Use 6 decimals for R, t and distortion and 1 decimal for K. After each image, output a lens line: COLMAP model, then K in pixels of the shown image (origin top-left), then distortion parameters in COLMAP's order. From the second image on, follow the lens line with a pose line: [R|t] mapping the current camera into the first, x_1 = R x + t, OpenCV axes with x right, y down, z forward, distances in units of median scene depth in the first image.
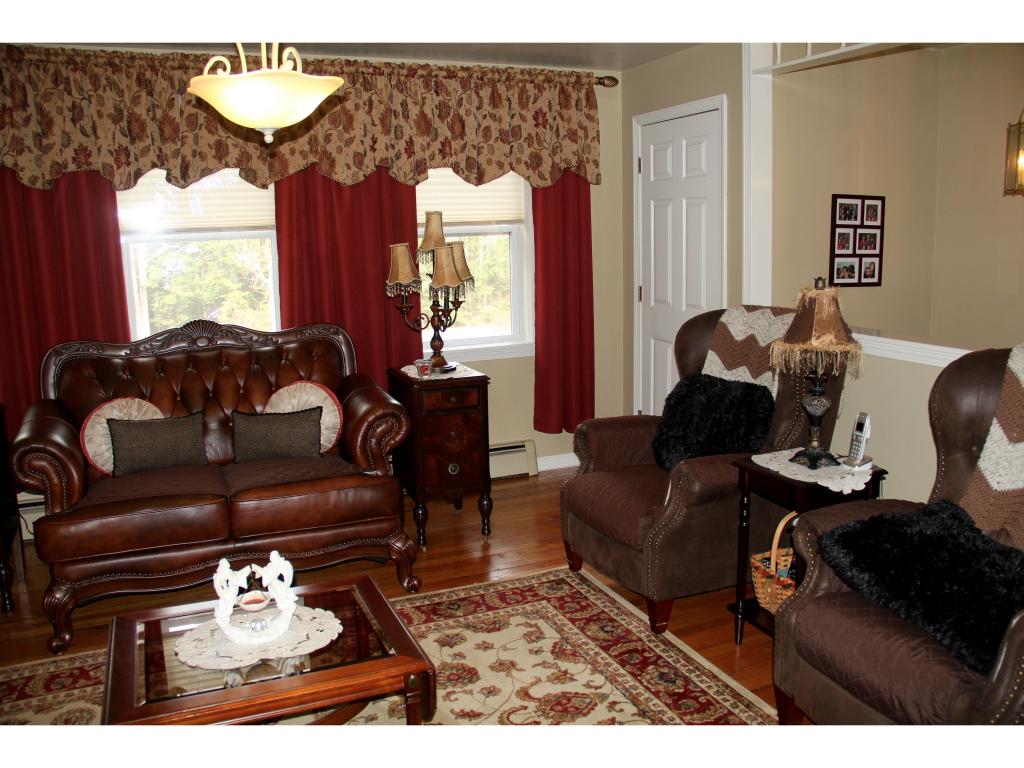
lens RADIAL K [[866.3, 0, 472.0], [0, 866.3, 353.2], [0, 0, 1]] dist [-0.151854, 0.180134]
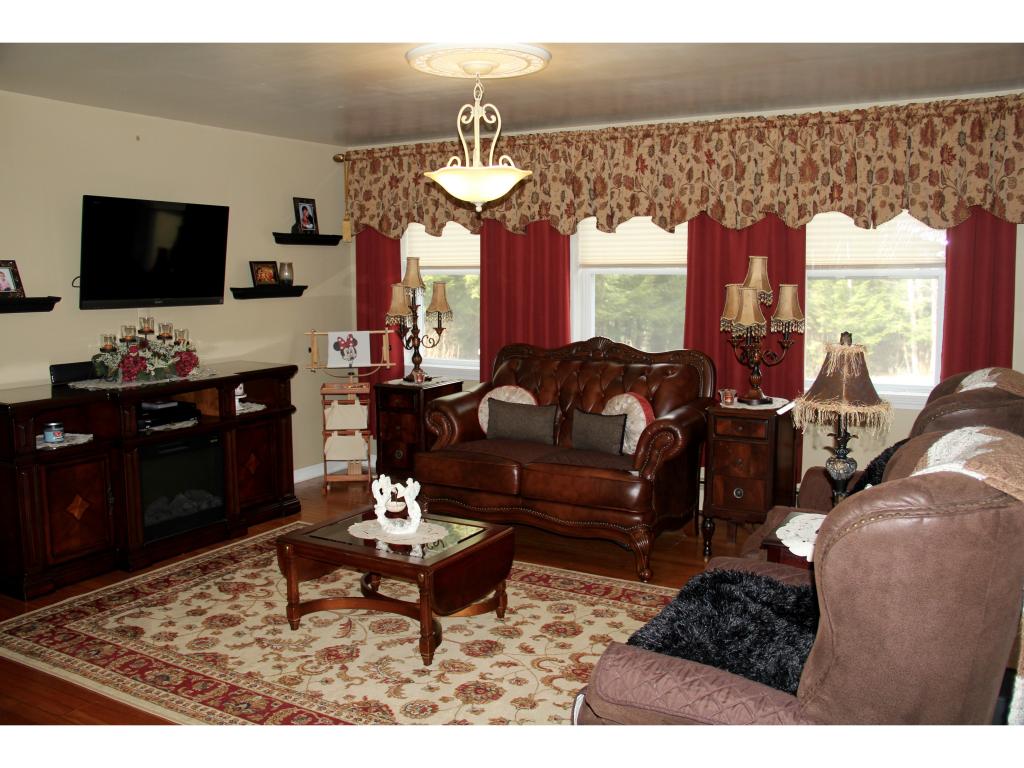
lens RADIAL K [[866.3, 0, 472.0], [0, 866.3, 353.2], [0, 0, 1]] dist [-0.151854, 0.180134]
pose [[0.609809, 0.094027, -0.786951, 0.528608], [-0.125280, 0.991890, 0.021434, -0.017879], [0.782584, 0.085518, 0.616643, 0.064537]]
